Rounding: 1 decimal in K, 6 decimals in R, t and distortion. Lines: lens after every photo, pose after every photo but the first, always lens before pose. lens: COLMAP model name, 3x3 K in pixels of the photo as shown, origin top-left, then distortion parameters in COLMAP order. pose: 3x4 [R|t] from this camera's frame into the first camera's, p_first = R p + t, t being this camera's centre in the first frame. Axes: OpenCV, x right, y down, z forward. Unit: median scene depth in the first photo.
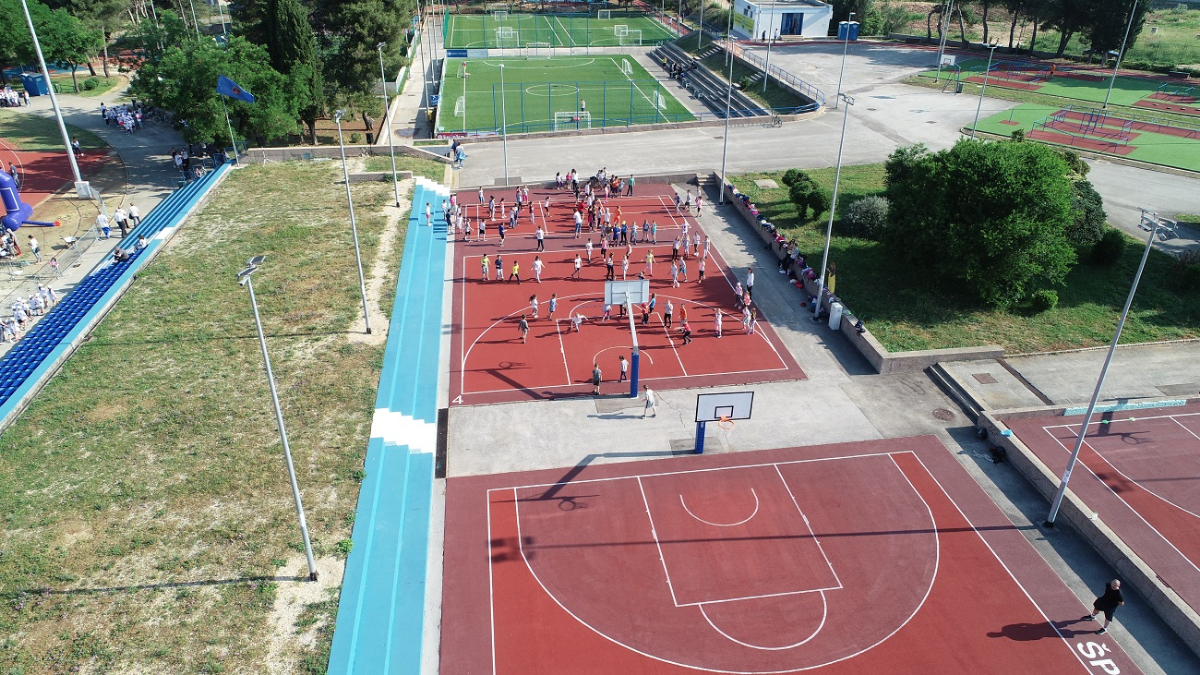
lens RADIAL K [[805.0, 0, 598.5], [0, 805.0, 337.2], [0, 0, 1]] dist [-0.004751, 0.002185]
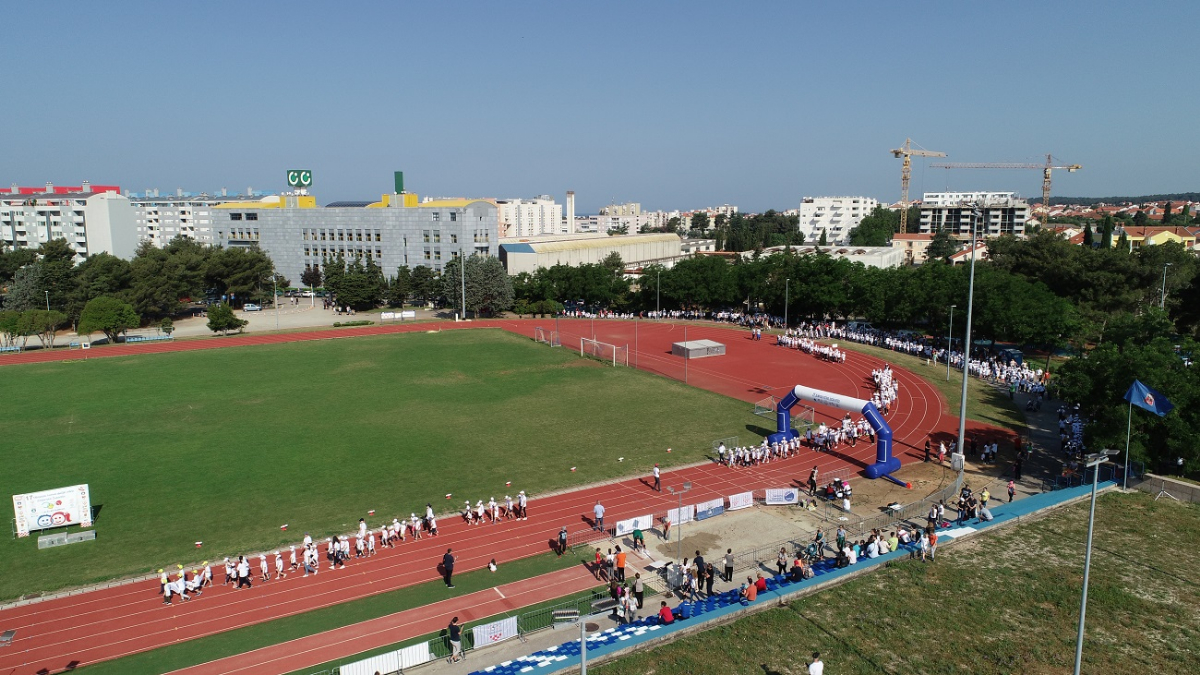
lens RADIAL K [[805.0, 0, 600.2], [0, 805.0, 334.4], [0, 0, 1]] dist [-0.004751, 0.002185]
pose [[0.394144, 0.130369, -0.909755, 0.053001], [-0.434597, 0.898657, -0.059507, -0.089780], [0.809800, 0.418831, 0.410859, 0.222707]]
